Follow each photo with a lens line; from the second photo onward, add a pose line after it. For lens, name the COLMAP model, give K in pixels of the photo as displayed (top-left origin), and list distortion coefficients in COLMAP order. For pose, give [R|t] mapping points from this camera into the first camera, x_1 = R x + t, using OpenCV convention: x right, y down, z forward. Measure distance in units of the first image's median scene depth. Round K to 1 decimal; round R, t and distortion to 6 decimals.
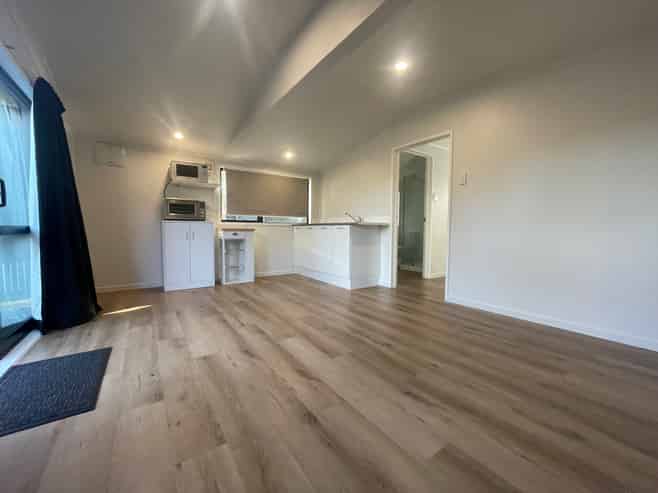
lens RADIAL K [[264.1, 0, 327.1], [0, 264.1, 244.6], [0, 0, 1]] dist [-0.008135, -0.000156]
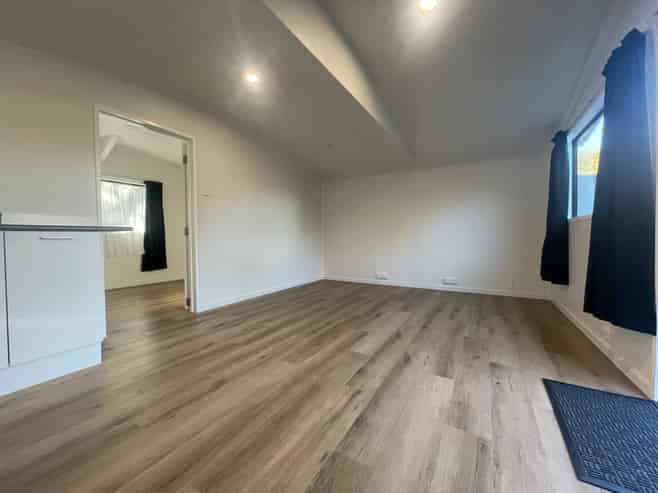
lens RADIAL K [[264.1, 0, 325.4], [0, 264.1, 246.7], [0, 0, 1]] dist [-0.008135, -0.000156]
pose [[-0.402831, -0.041090, 0.914351, -0.654092], [0.050567, 0.996467, 0.067058, -0.070768], [-0.913876, 0.073249, -0.399330, 0.993400]]
